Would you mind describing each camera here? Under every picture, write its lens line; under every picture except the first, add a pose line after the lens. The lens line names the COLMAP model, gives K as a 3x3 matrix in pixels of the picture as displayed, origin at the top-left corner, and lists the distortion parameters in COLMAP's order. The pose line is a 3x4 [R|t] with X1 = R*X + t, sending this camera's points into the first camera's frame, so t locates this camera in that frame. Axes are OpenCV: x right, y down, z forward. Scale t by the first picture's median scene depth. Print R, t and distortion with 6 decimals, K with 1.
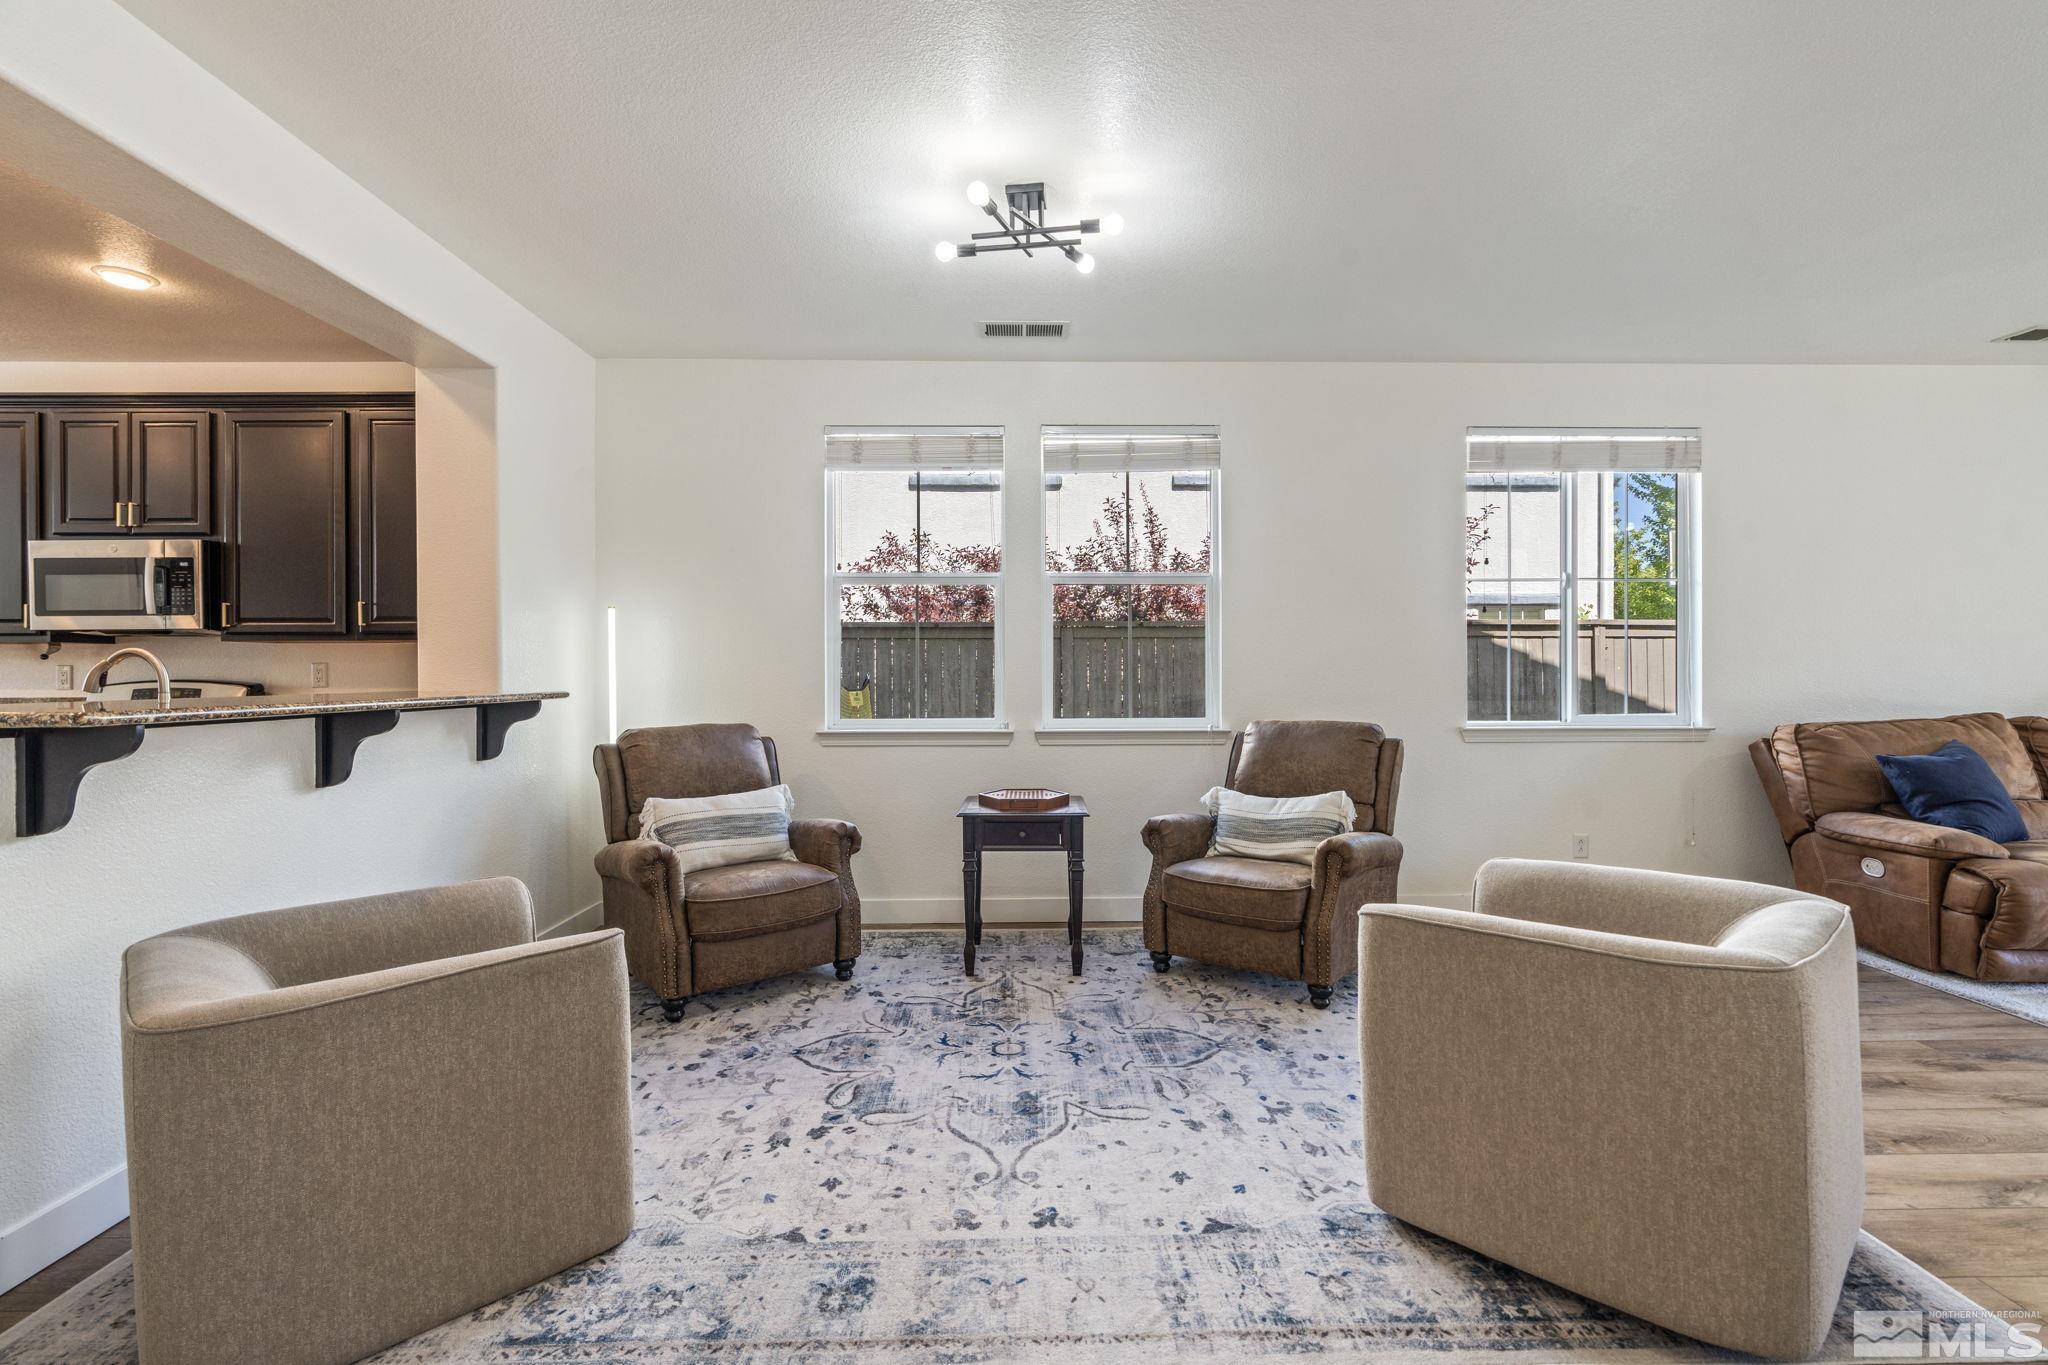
lens RADIAL K [[918.6, 0, 1025.6], [0, 918.6, 675.2], [0, 0, 1]] dist [-0.012825, 0.005379]
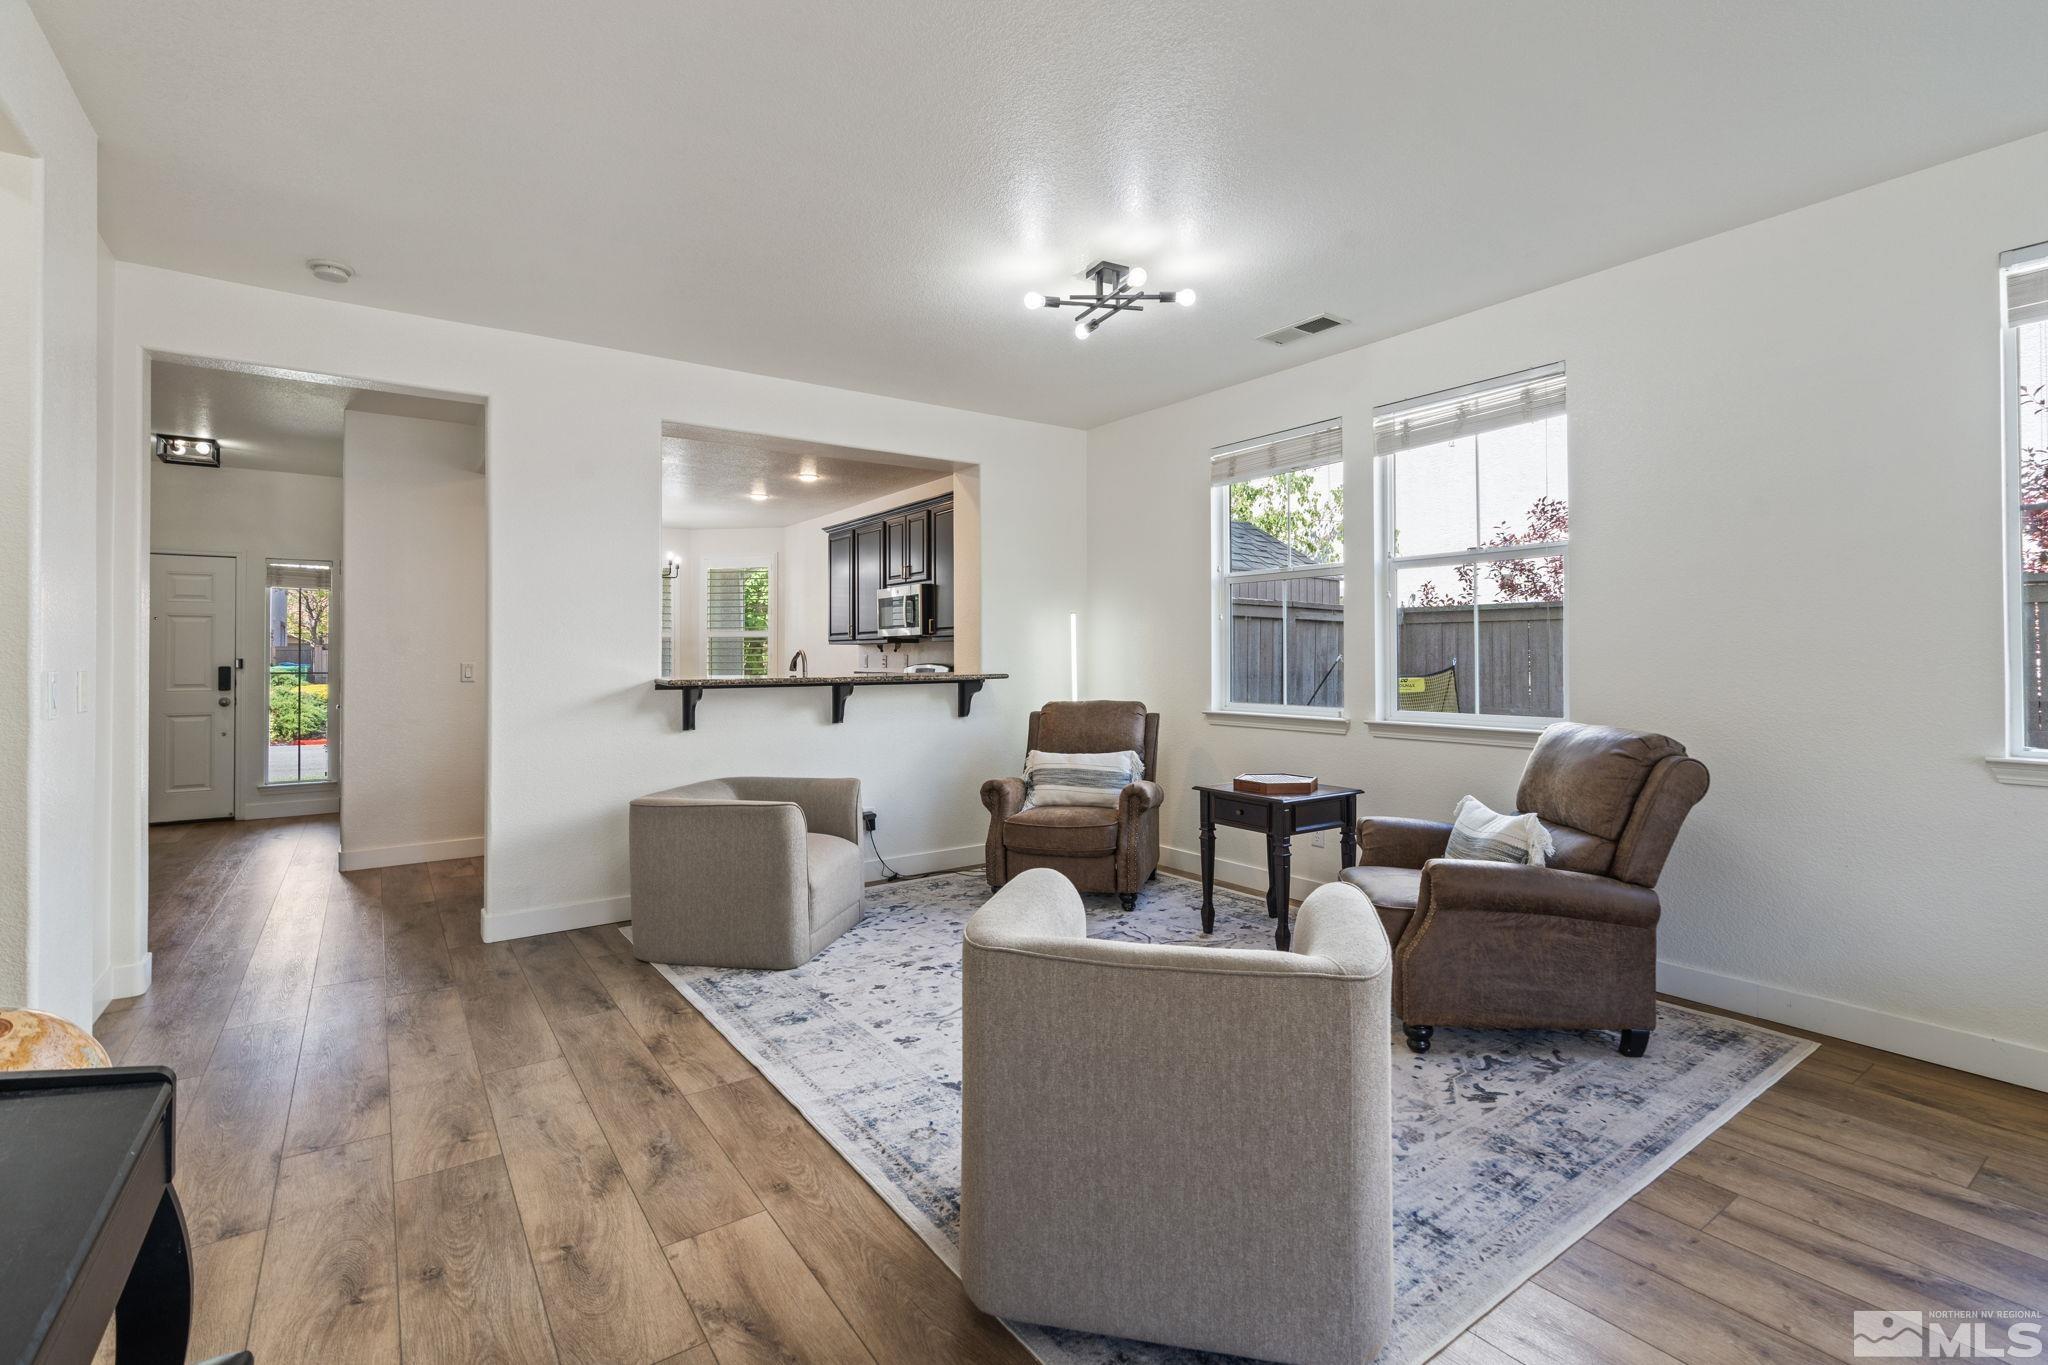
lens RADIAL K [[918.6, 0, 1032.3], [0, 918.6, 660.6], [0, 0, 1]] dist [-0.012825, 0.005379]
pose [[0.574005, 0.004657, -0.818839, 0.740075], [0.000014, 0.999984, 0.005697, -0.012889], [0.818852, -0.003282, 0.573995, 0.179386]]
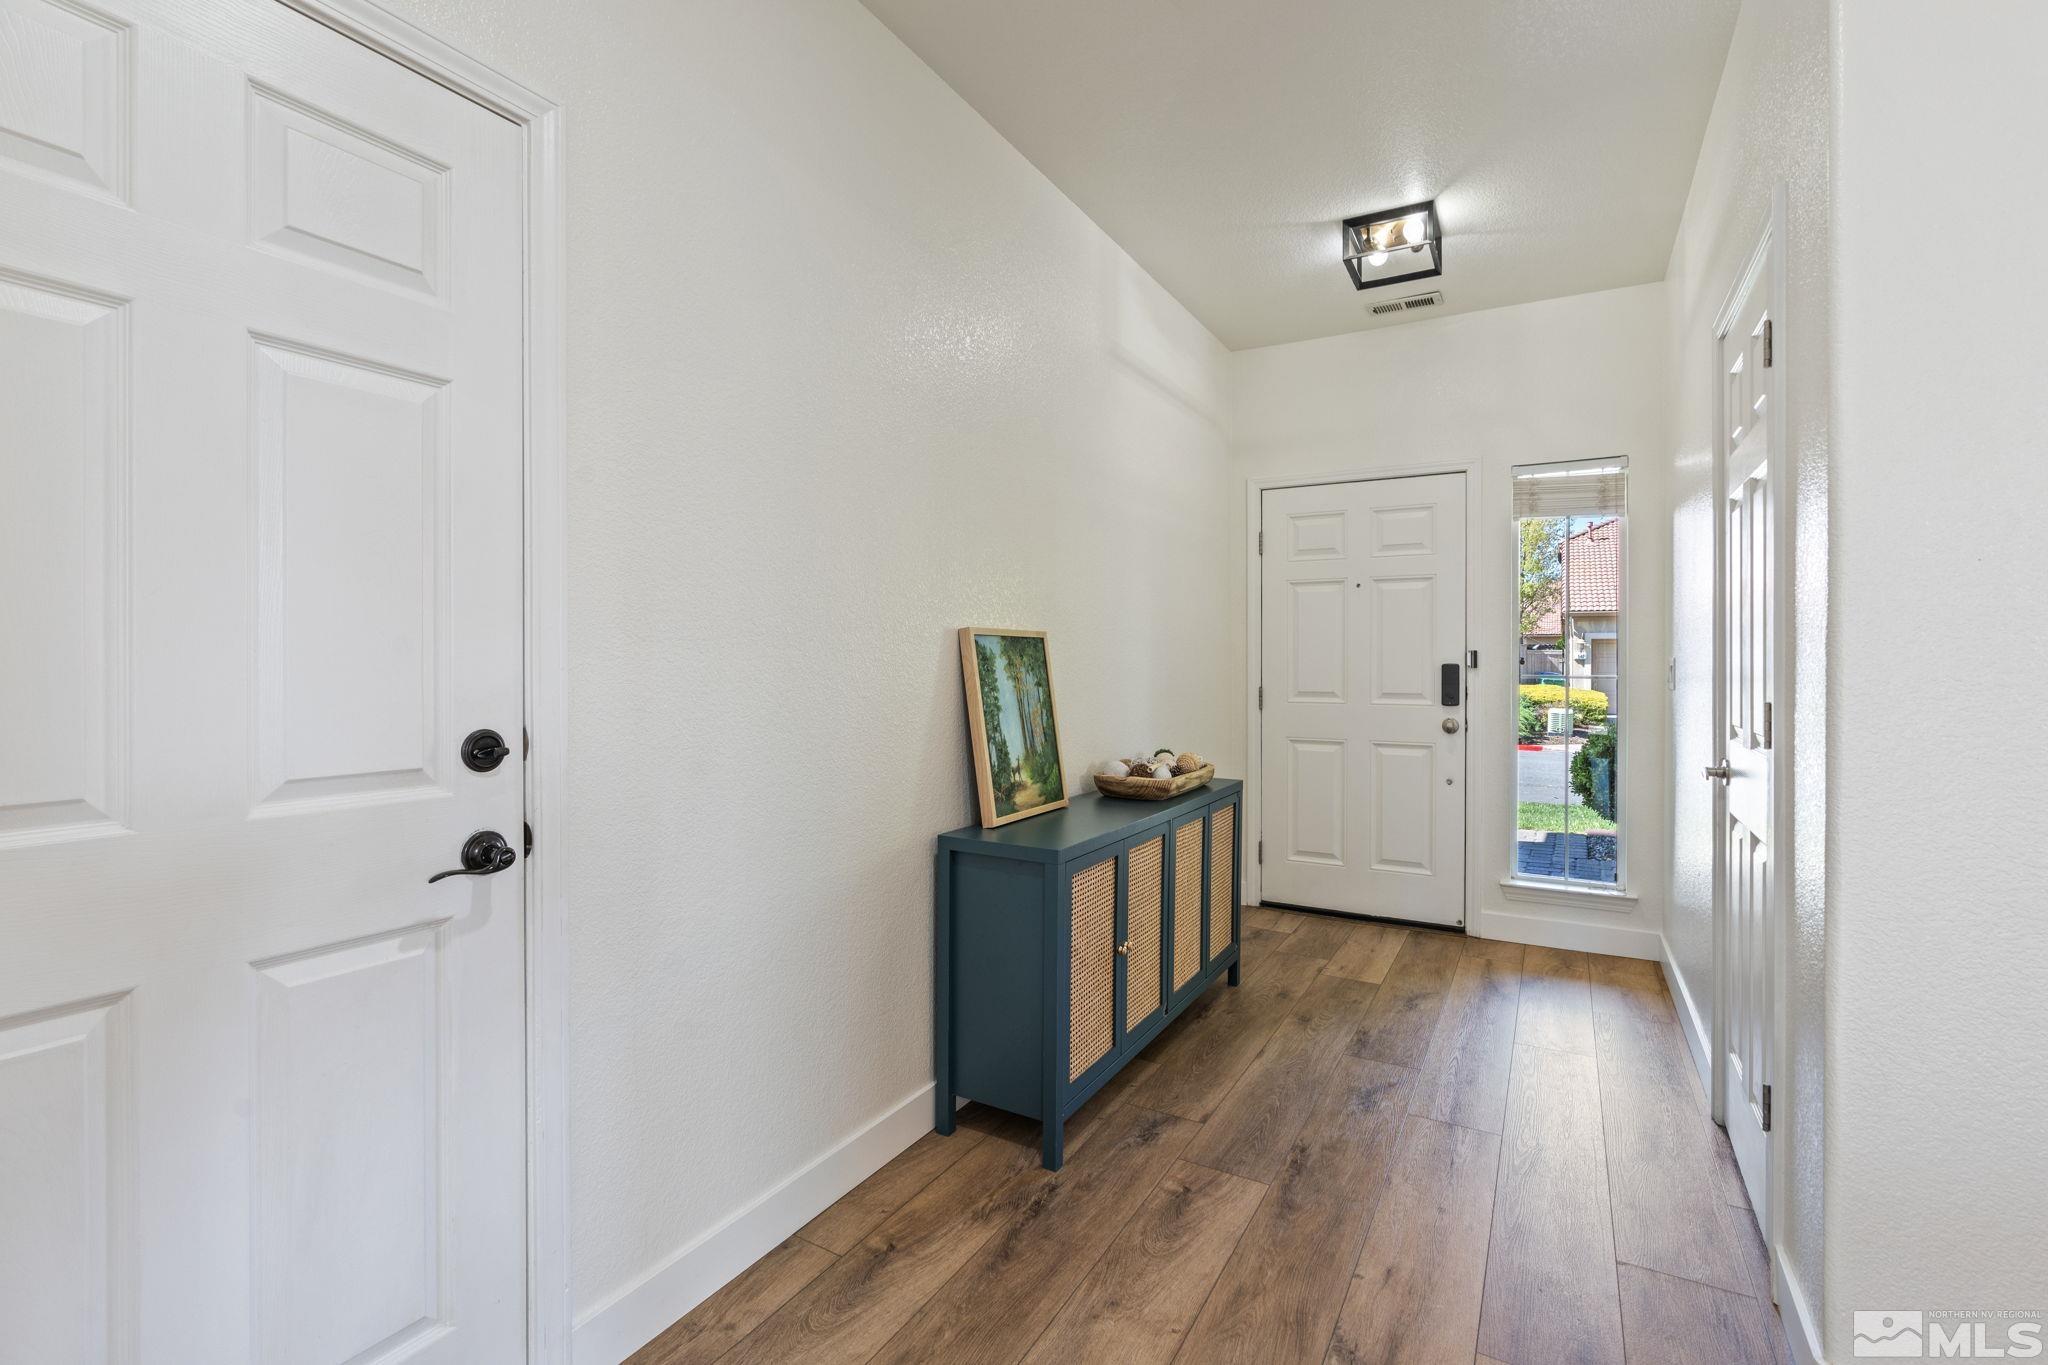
lens RADIAL K [[918.6, 0, 1038.9], [0, 918.6, 669.7], [0, 0, 1]] dist [-0.012825, 0.005379]
pose [[-0.511166, 0.005254, -0.859466, -0.588678], [0.005926, 0.999979, 0.002588, 0.011597], [0.859462, -0.003771, -0.511186, 0.029490]]
